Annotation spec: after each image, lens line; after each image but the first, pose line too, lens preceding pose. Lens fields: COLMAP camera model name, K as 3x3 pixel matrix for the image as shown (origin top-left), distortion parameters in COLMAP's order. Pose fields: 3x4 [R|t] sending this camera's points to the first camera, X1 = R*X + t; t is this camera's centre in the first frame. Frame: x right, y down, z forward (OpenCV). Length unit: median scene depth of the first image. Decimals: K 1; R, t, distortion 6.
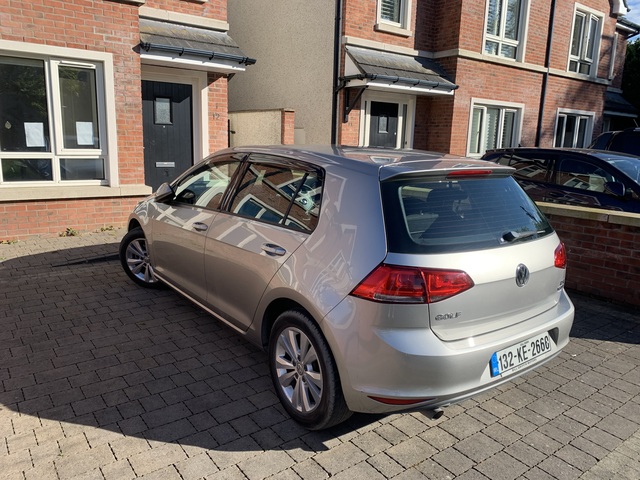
lens RADIAL K [[486.5, 0, 314.4], [0, 486.5, 230.6], [0, 0, 1]] dist [0.036148, -0.045651]
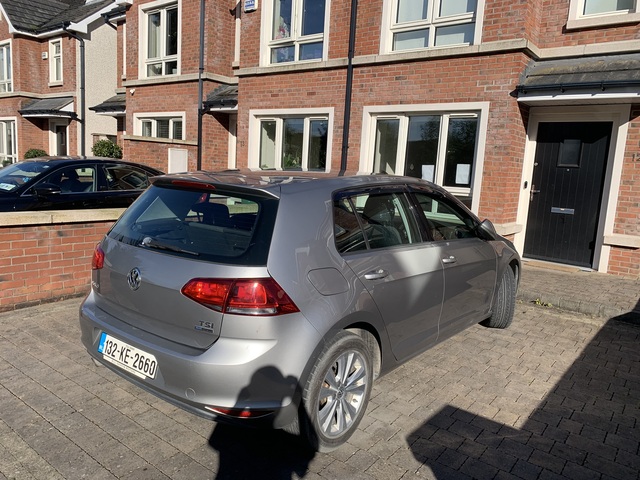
lens RADIAL K [[486.5, 0, 314.4], [0, 486.5, 230.6], [0, 0, 1]] dist [0.036148, -0.045651]
pose [[0.265433, 0.110481, -0.957778, 0.524581], [-0.222795, 0.973554, 0.050556, -0.049214], [0.938034, 0.199969, 0.283028, 0.367164]]
